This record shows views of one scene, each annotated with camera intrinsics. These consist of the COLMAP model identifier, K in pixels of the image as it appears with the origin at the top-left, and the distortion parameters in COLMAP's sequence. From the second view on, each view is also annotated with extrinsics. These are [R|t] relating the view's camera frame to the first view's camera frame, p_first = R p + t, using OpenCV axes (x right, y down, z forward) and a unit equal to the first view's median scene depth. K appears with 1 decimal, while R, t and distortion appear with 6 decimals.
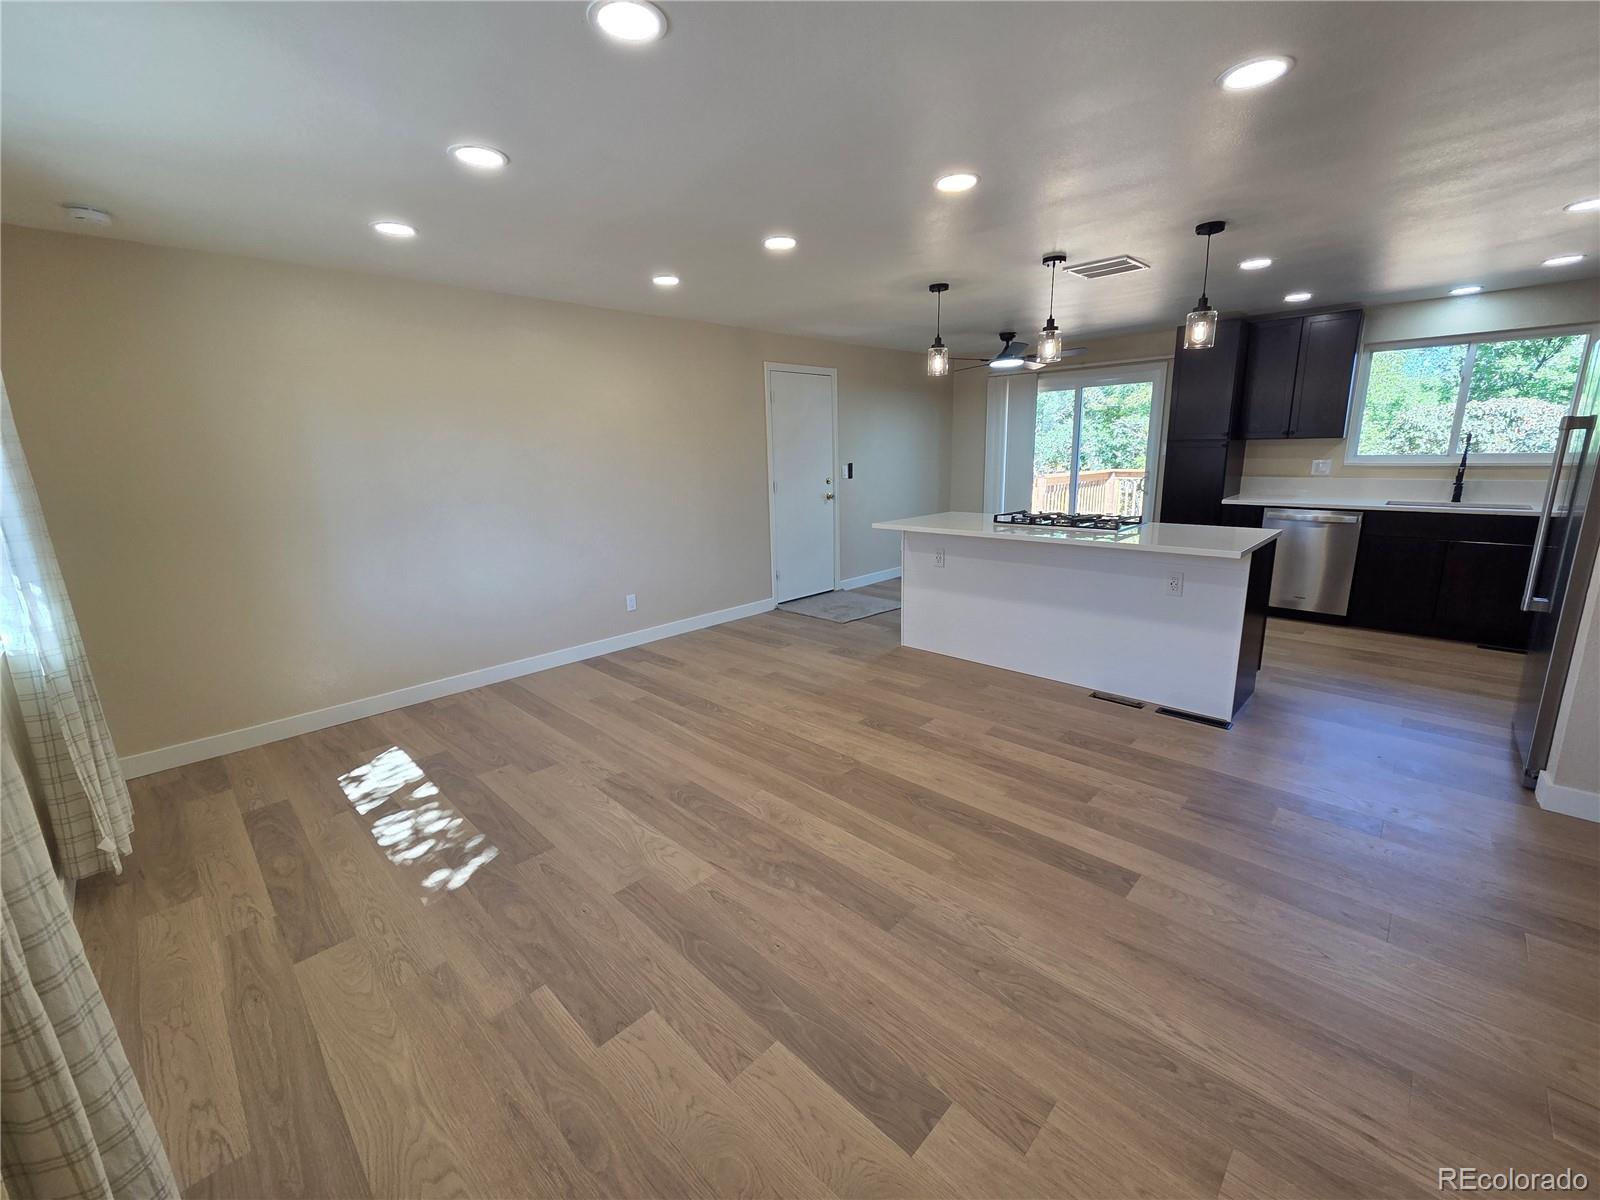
lens RADIAL K [[653.6, 0, 802.3], [0, 653.6, 595.4], [0, 0, 1]] dist [-0.000029, -0.000057]
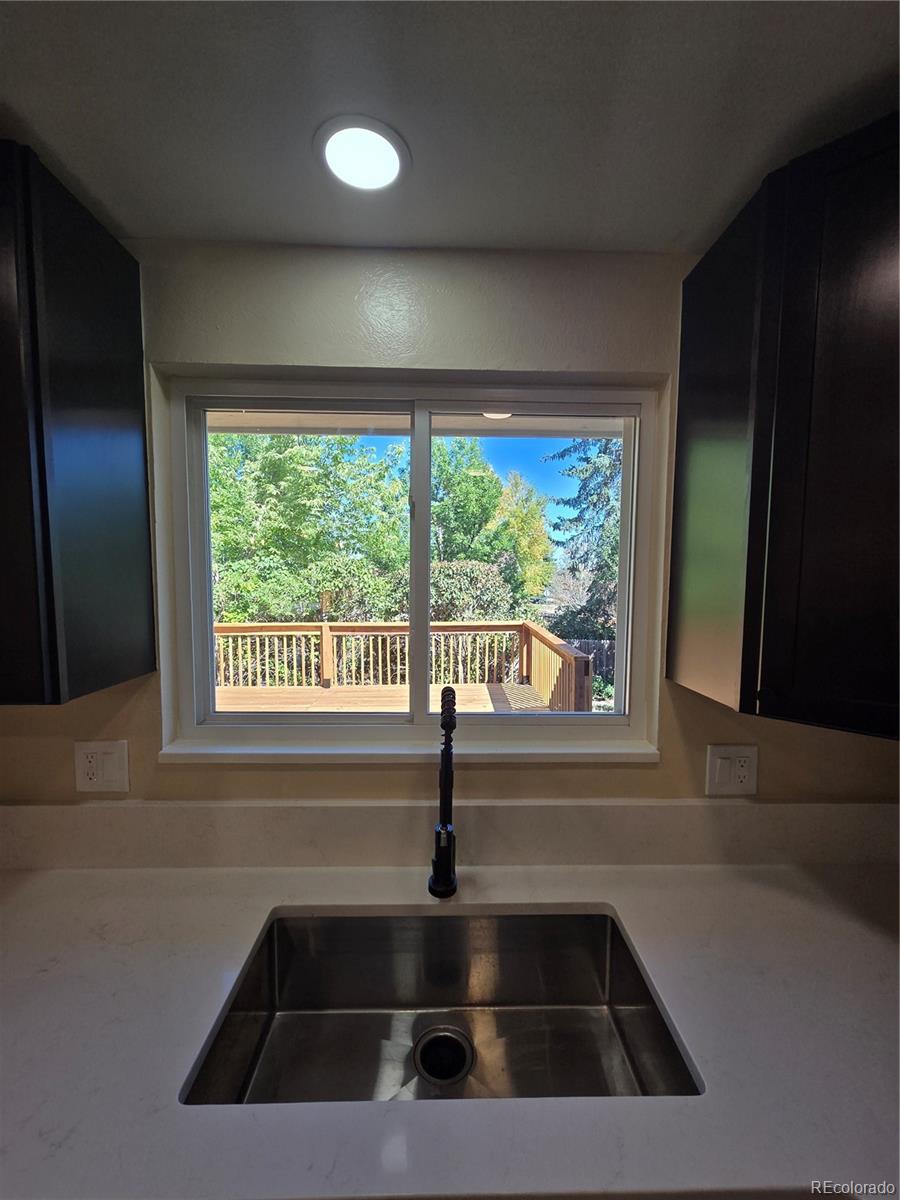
lens RADIAL K [[491.5, 0, 453.3], [0, 491.5, 610.3], [0, 0, 1]] dist [0.002320, 0.000596]
pose [[0.700974, -0.026627, 0.712689, 1.241326], [0.138422, 0.985379, -0.099332, -0.368744], [-0.699624, 0.168281, 0.694411, 1.198899]]
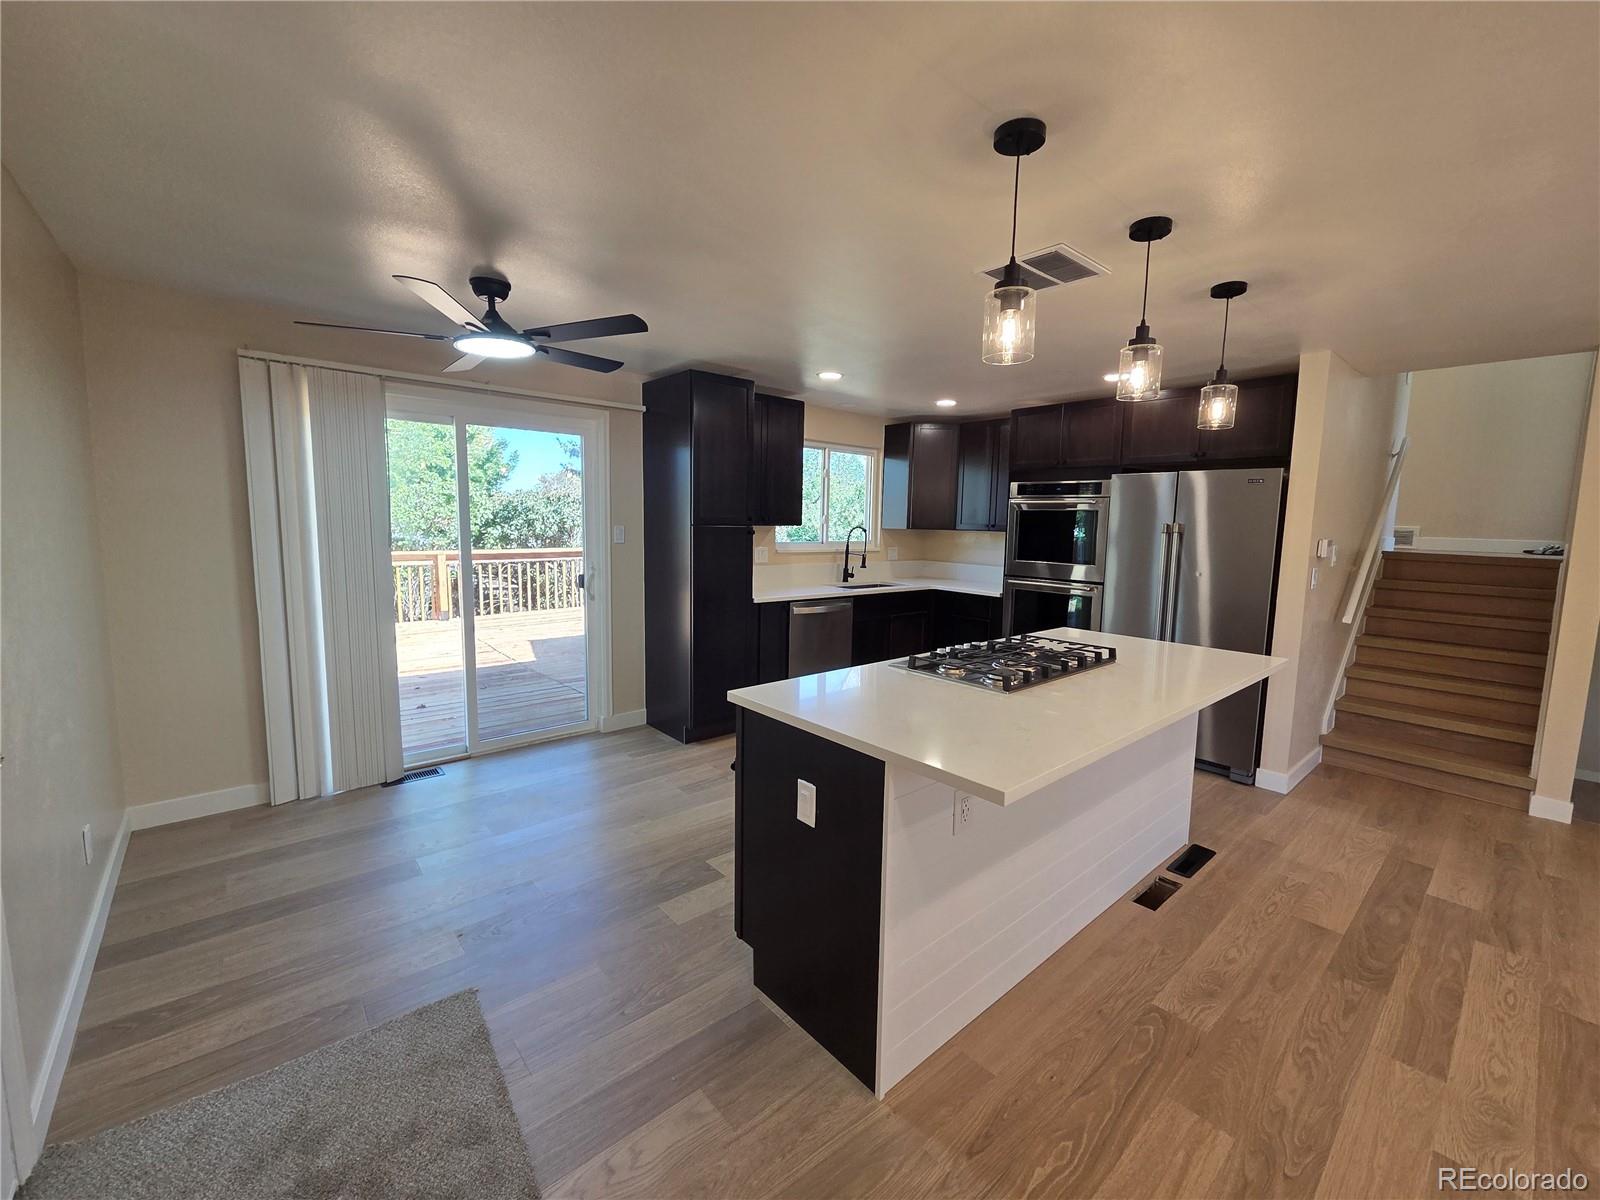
lens RADIAL K [[655.4, 0, 830.2], [0, 655.4, 594.7], [0, 0, 1]] dist [0.002320, 0.000596]
pose [[0.063385, -0.088858, 0.994025, -0.252119], [0.197682, 0.977411, 0.074767, -0.316756], [-0.978215, 0.191762, 0.079519, 1.389789]]
